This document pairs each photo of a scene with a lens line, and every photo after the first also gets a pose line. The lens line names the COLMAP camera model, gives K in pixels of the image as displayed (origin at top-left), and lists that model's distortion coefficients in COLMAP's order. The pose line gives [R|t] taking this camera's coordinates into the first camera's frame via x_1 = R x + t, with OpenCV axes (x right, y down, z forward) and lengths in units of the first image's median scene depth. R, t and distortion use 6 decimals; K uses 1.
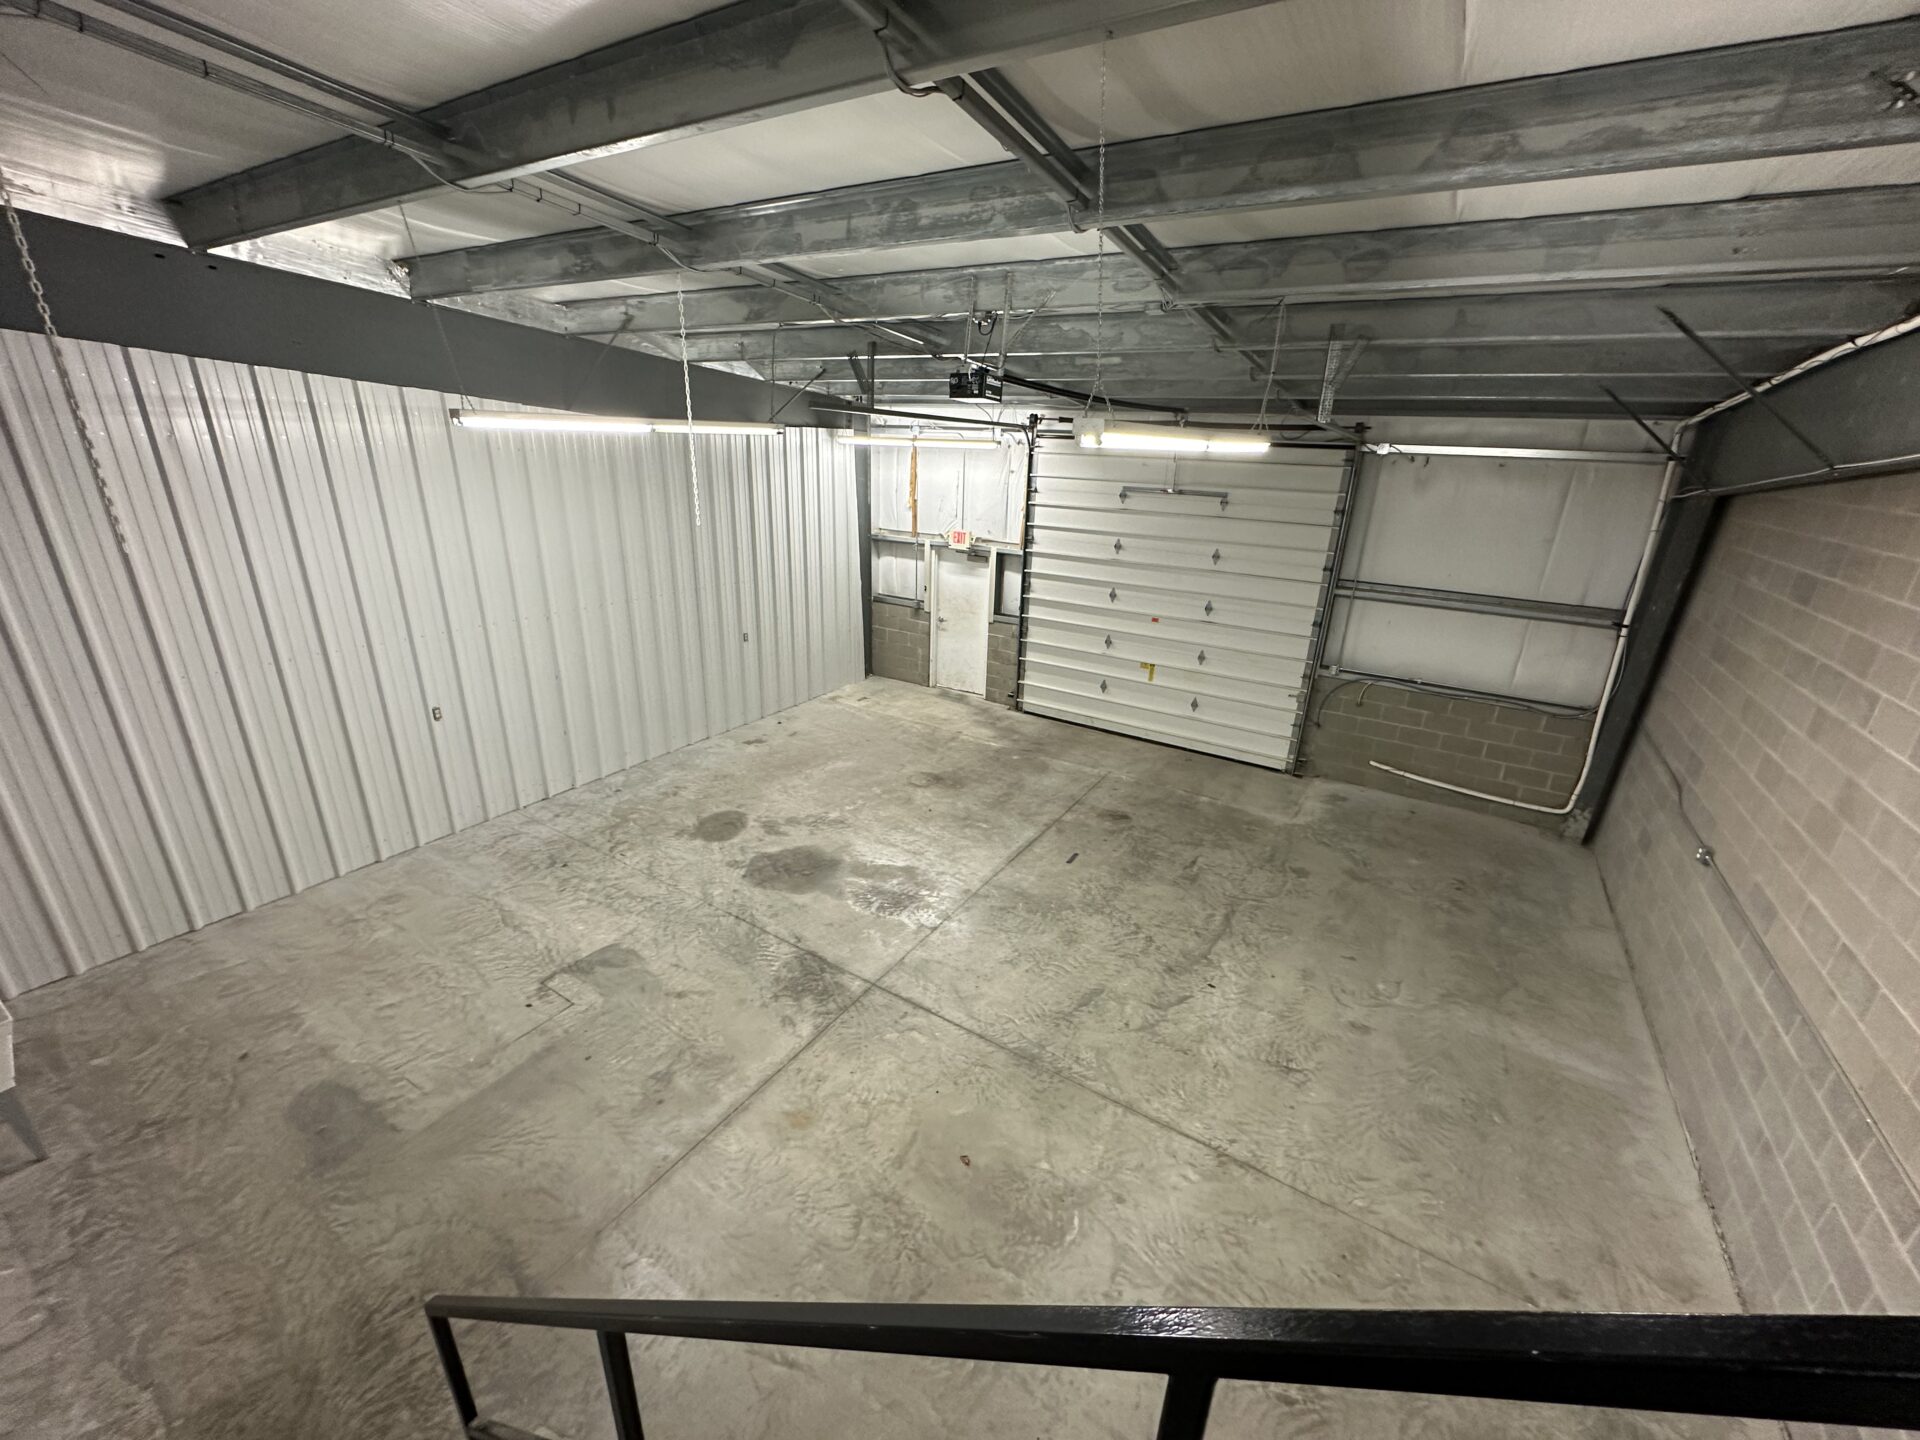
lens RADIAL K [[766.9, 0, 960.5], [0, 766.9, 725.1], [0, 0, 1]] dist [-0.001671, -0.000284]
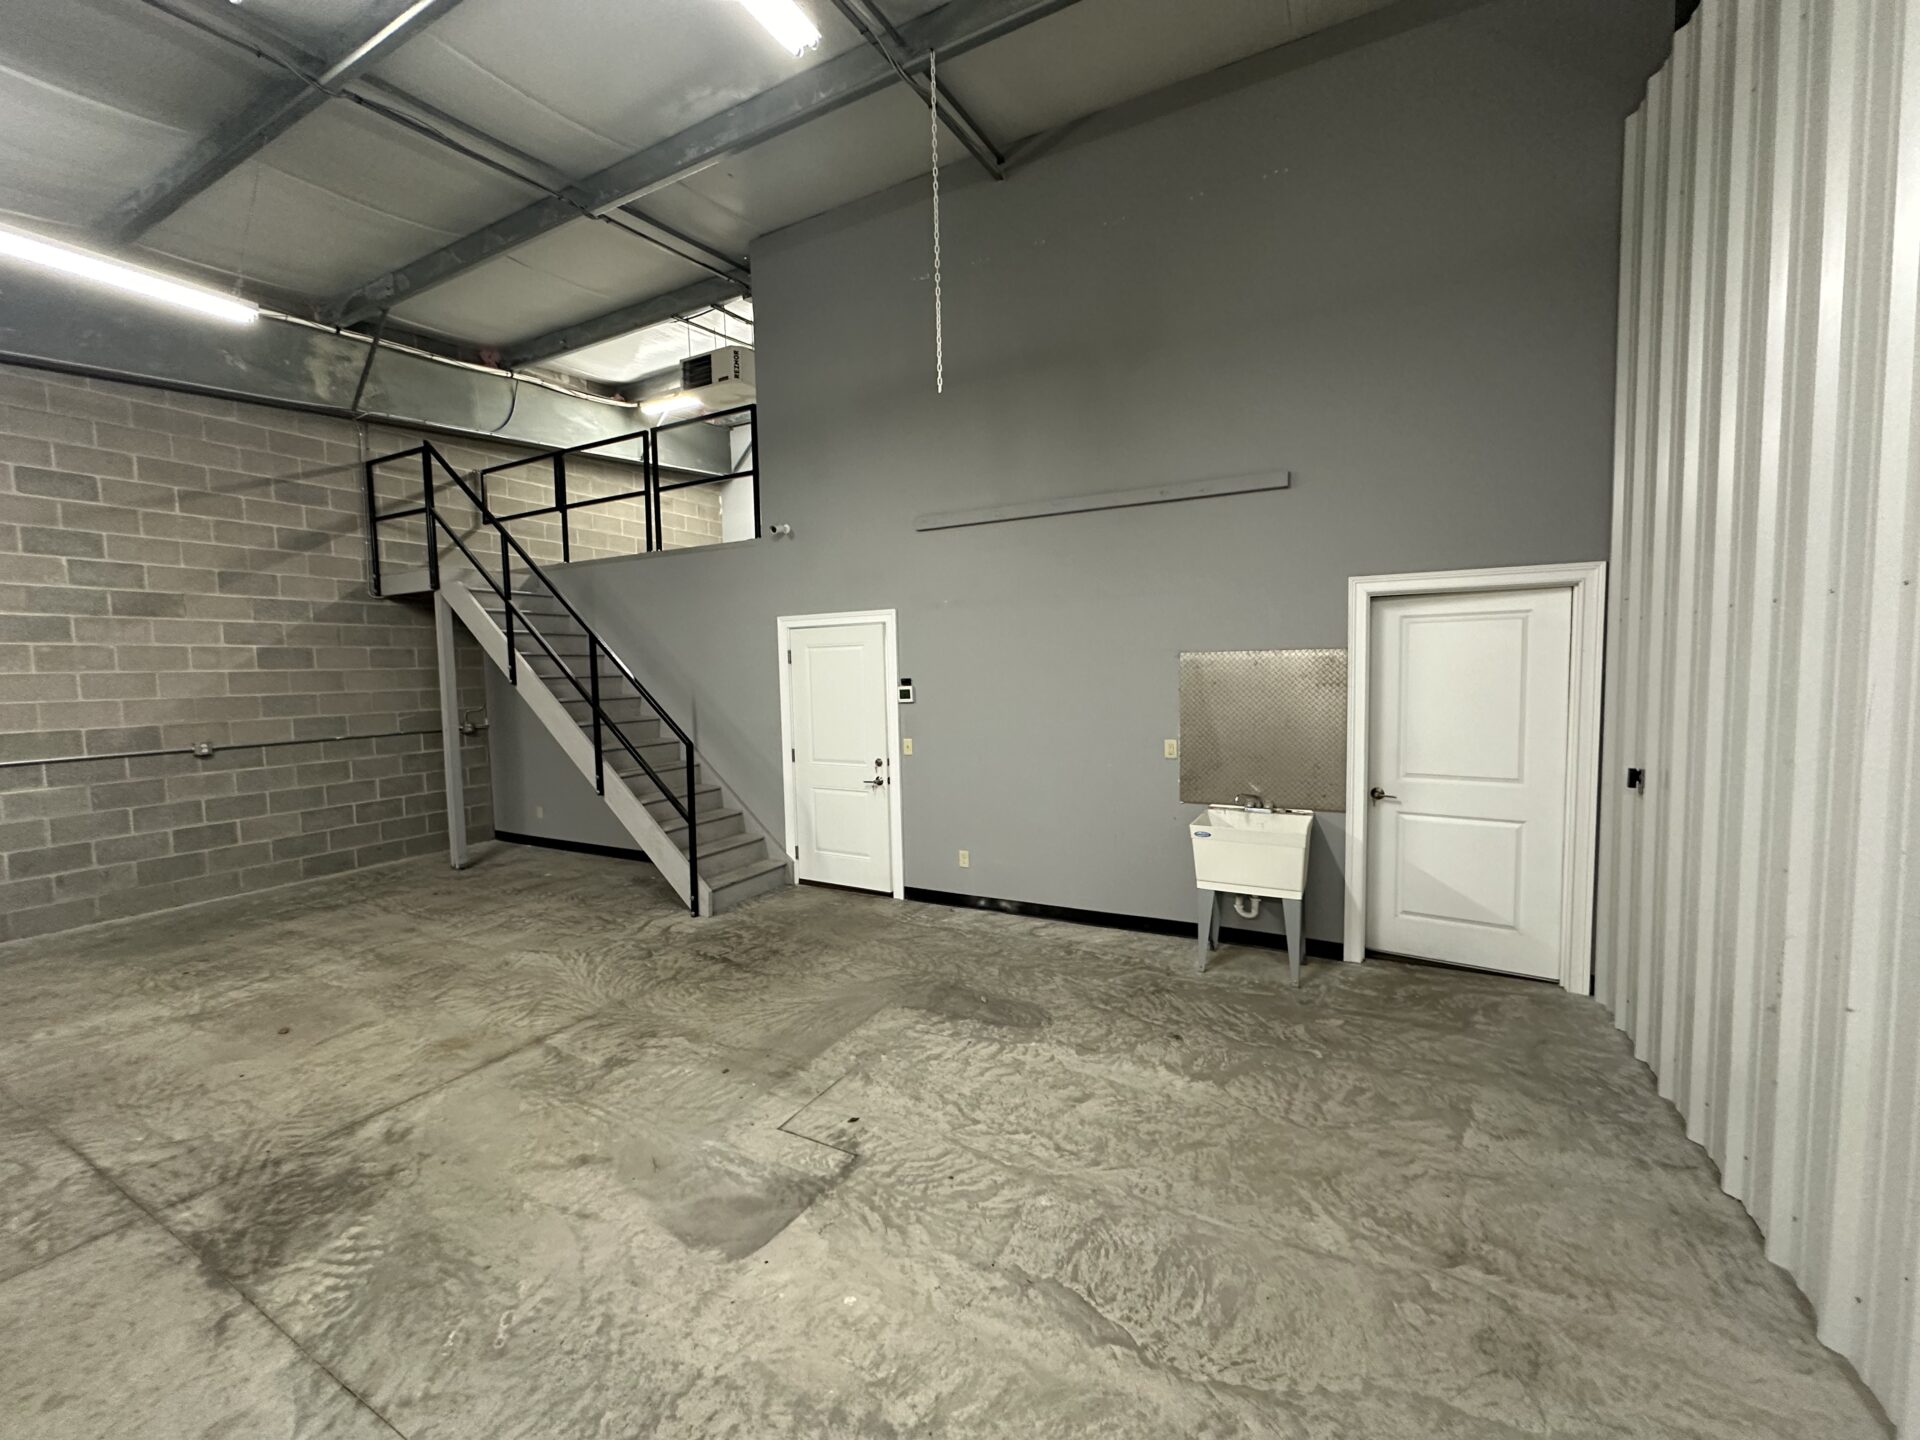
lens RADIAL K [[766.9, 0, 963.7], [0, 766.9, 716.4], [0, 0, 1]] dist [-0.001671, -0.000284]
pose [[-0.997481, -0.010092, -0.070208, -0.448755], [-0.037941, 0.912230, 0.407919, -0.113233], [0.059929, 0.409555, -0.910315, 1.049012]]
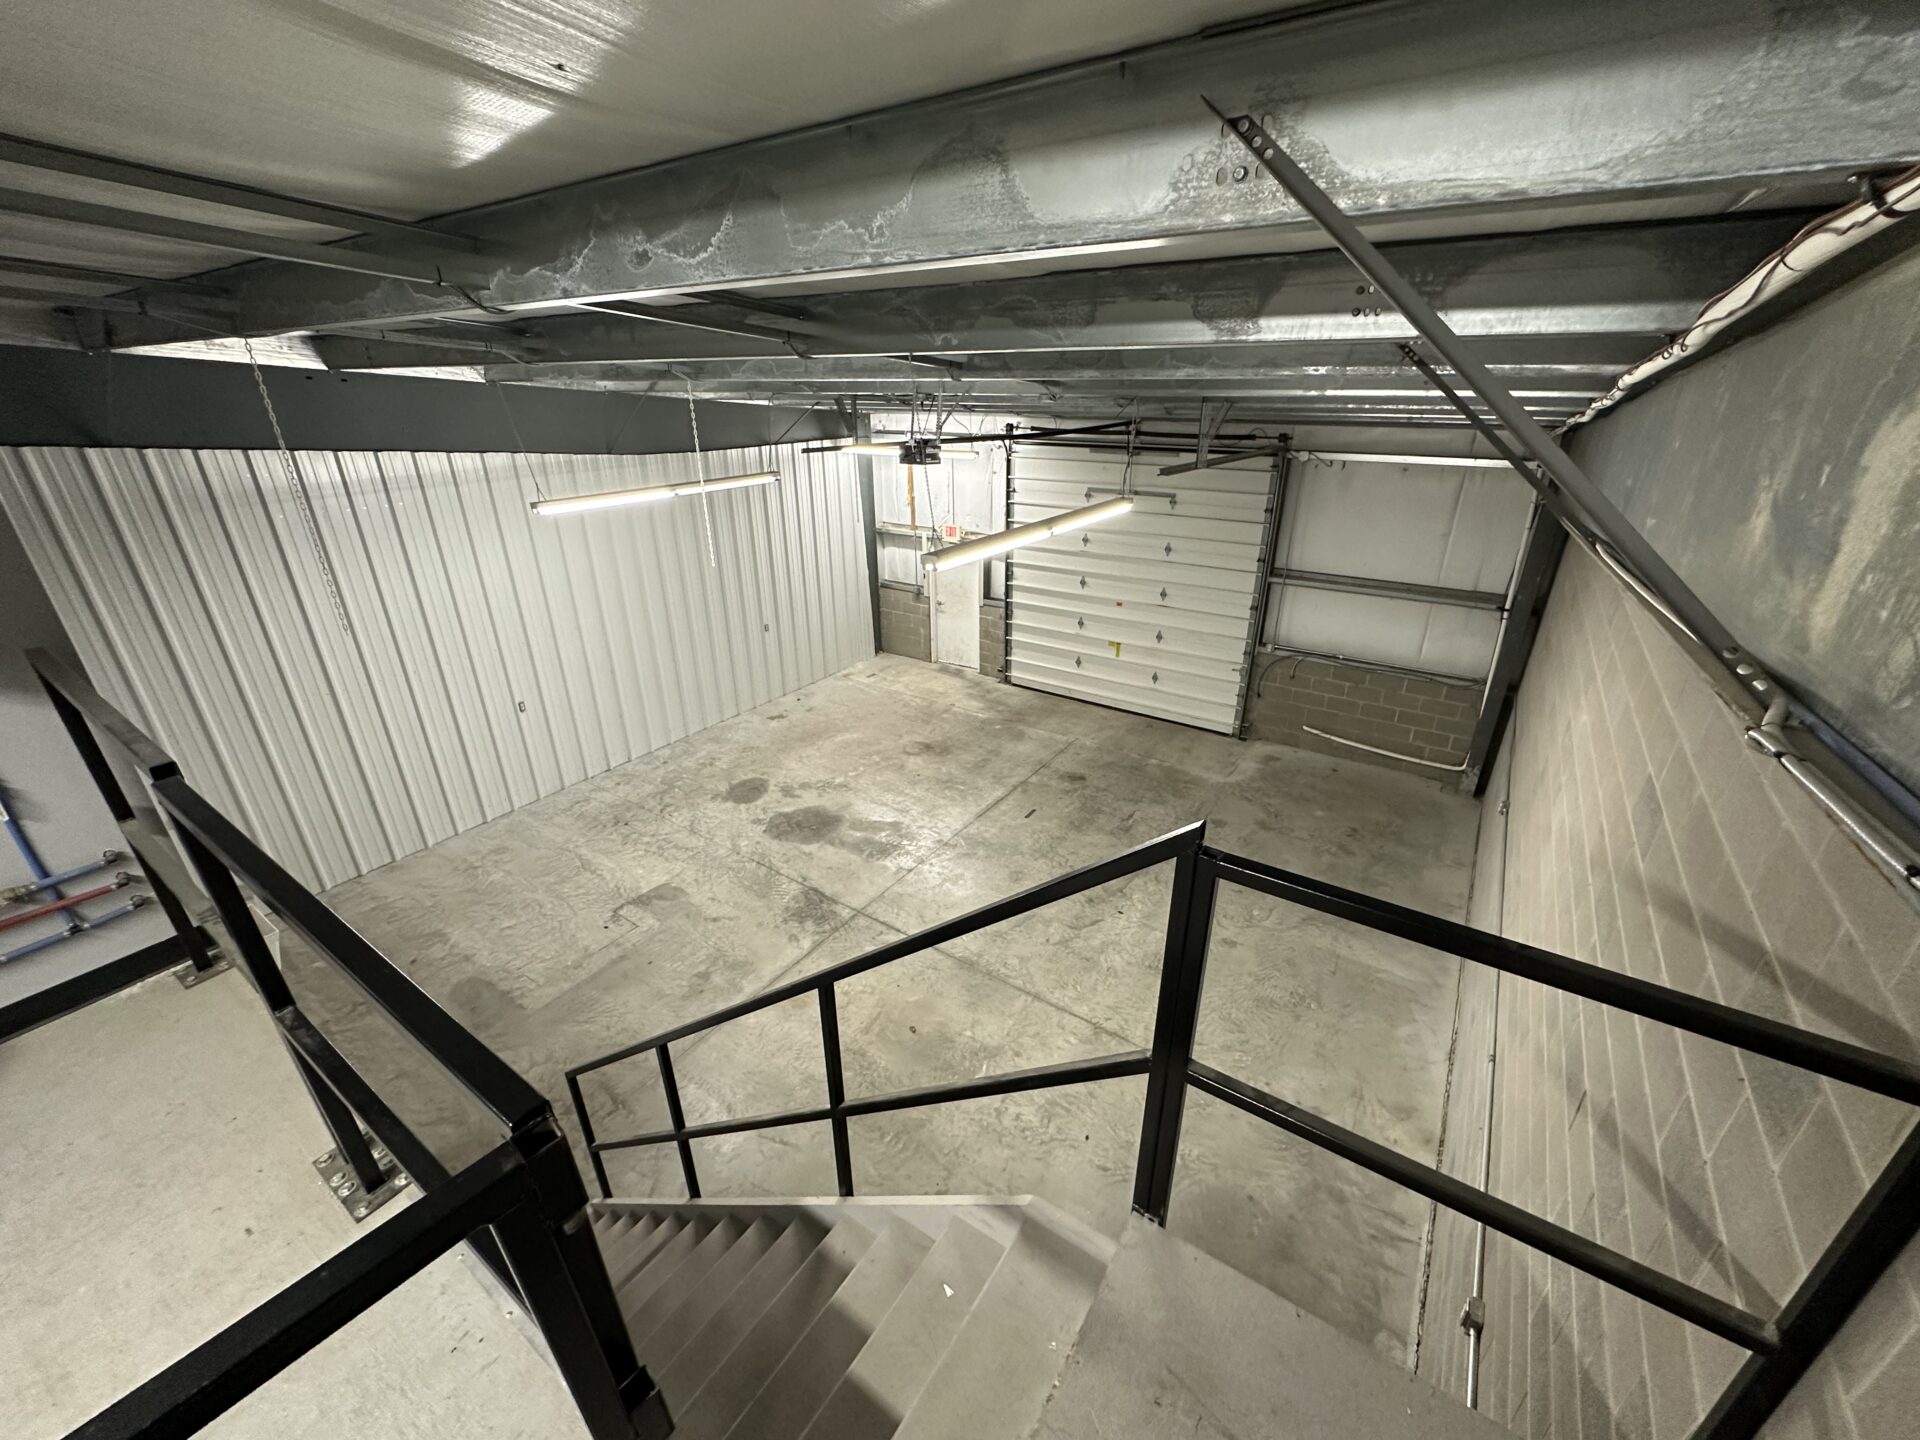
lens RADIAL K [[766.9, 0, 959.9], [0, 766.9, 725.2], [0, 0, 1]] dist [-0.001671, -0.000284]
pose [[0.998210, -0.017691, -0.057127, 0.111059], [0.021325, 0.997745, 0.063646, -0.049164], [0.055872, -0.064750, 0.996336, -0.223503]]
